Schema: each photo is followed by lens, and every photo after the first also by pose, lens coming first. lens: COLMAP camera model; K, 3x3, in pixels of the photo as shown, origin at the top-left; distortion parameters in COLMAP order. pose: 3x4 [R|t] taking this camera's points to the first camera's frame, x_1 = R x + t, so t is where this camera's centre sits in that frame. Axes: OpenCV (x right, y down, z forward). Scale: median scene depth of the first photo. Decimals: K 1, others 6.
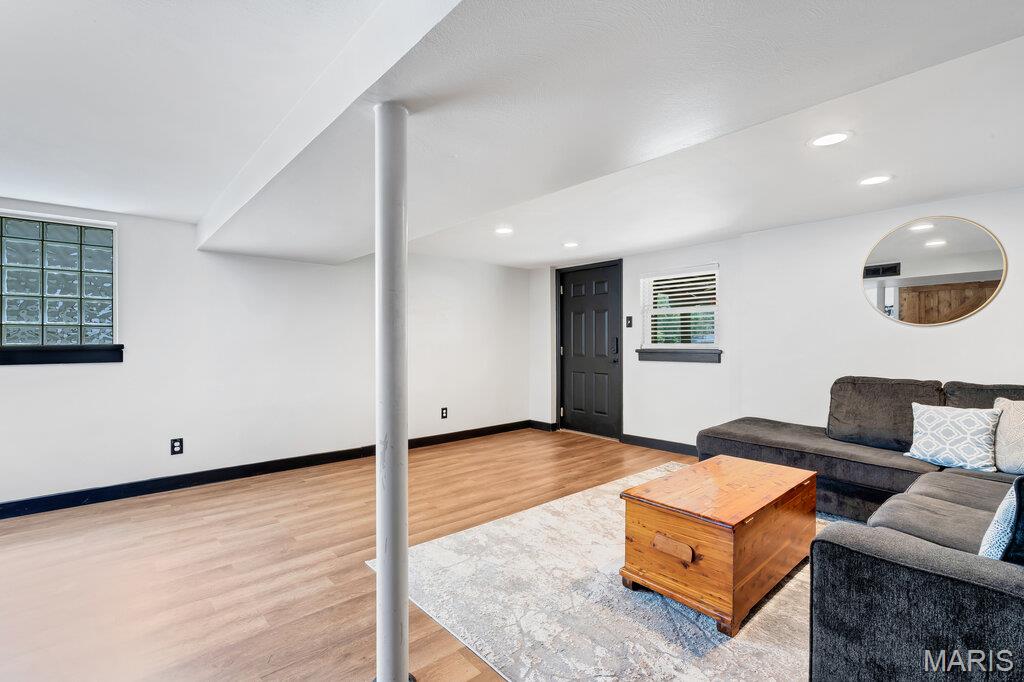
lens RADIAL K [[465.8, 0, 510.0], [0, 465.8, 343.8], [0, 0, 1]] dist [-0.000005, -0.000044]
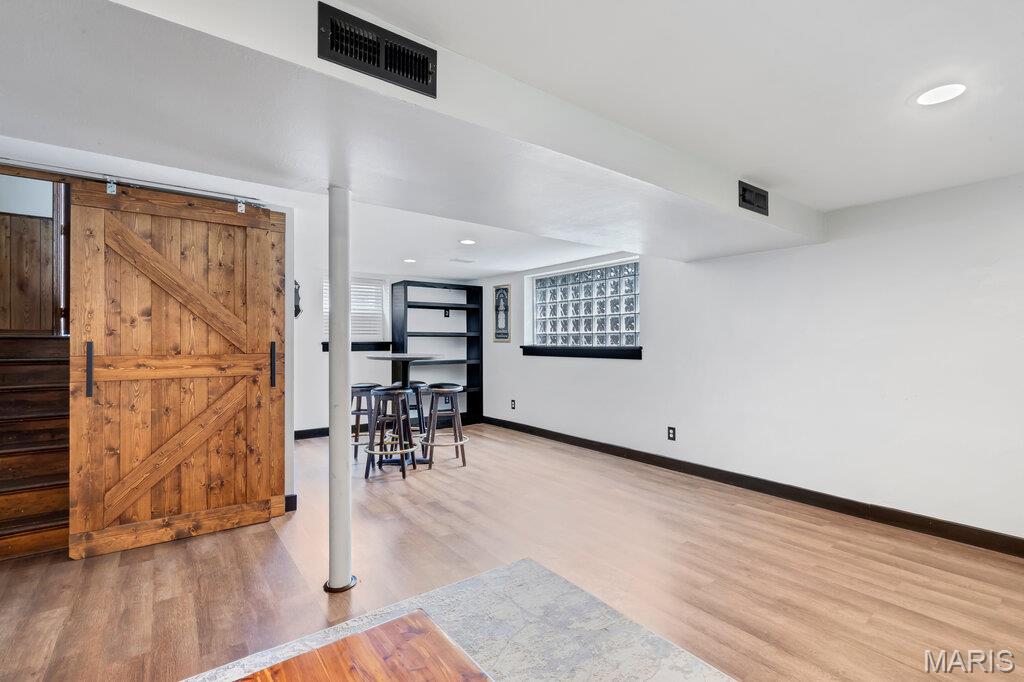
lens RADIAL K [[465.8, 0, 514.9], [0, 465.8, 340.2], [0, 0, 1]] dist [-0.000005, -0.000044]
pose [[-0.080532, -0.002204, -0.996750, 0.491580], [-0.002947, 0.999994, -0.001973, -0.012501], [0.996748, 0.002778, -0.080538, 0.696934]]
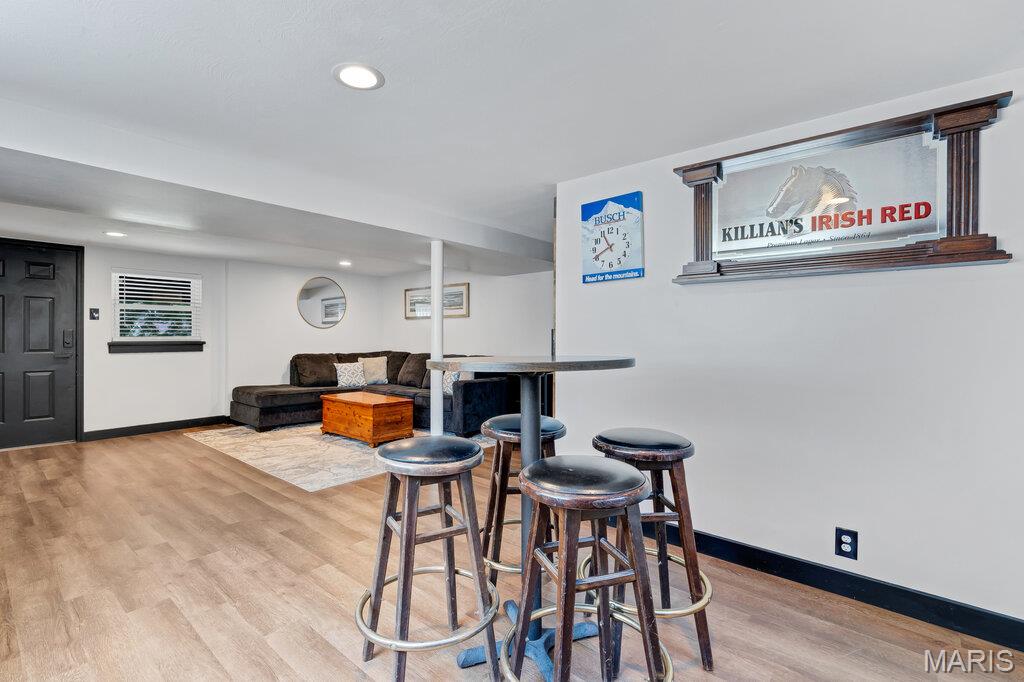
lens RADIAL K [[465.8, 0, 508.6], [0, 465.8, 338.5], [0, 0, 1]] dist [-0.000005, -0.000044]
pose [[-0.143519, -0.002300, 0.989645, -1.196756], [0.000259, 0.999997, 0.002362, 0.002242], [-0.989647, 0.000595, -0.143518, 0.410047]]
